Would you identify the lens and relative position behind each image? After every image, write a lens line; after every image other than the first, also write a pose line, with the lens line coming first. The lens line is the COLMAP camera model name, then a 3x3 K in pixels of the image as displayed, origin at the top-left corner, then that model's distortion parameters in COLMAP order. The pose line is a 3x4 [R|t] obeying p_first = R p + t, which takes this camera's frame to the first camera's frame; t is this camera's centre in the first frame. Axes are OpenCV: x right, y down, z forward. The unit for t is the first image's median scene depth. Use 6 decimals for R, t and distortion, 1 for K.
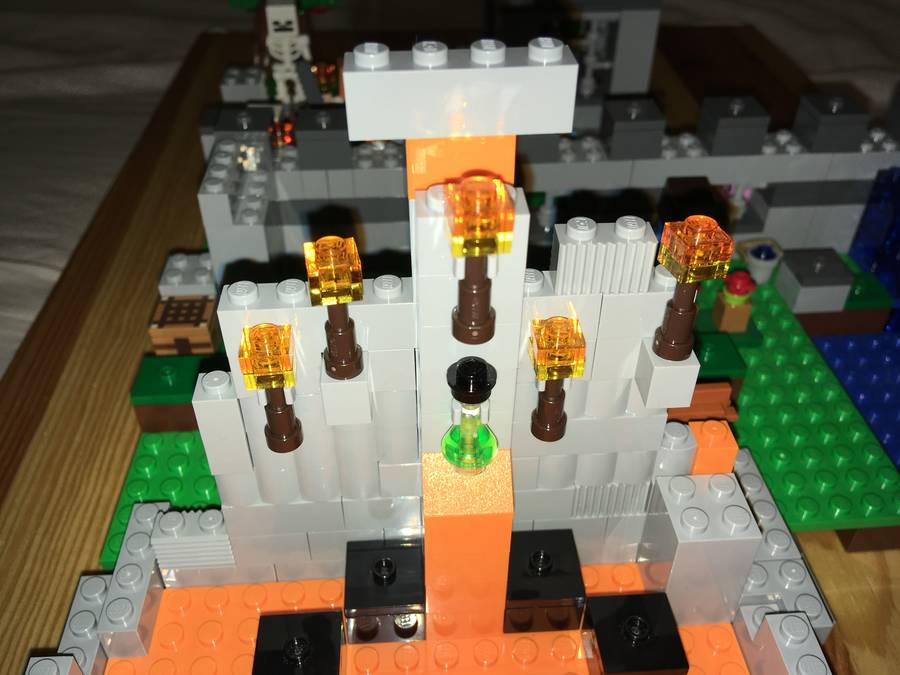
lens RADIAL K [[788.1, 0, 450.0], [0, 788.1, 337.5], [0, 0, 1]] dist [0.130867, -0.248159]
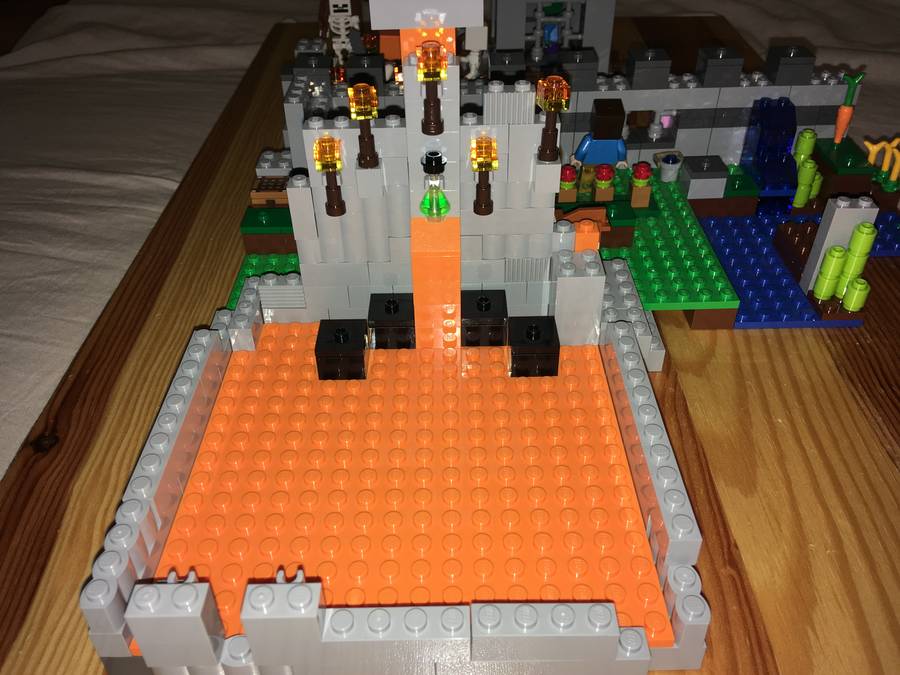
lens RADIAL K [[772.0, 0, 450.0], [0, 772.0, 337.5], [0, 0, 1]] dist [0.058844, 0.001095]
pose [[0.998105, 0.022608, -0.057227, 0.098332], [-0.023141, 0.999695, -0.008667, 0.265242], [0.057013, 0.009975, 0.998324, -0.461119]]
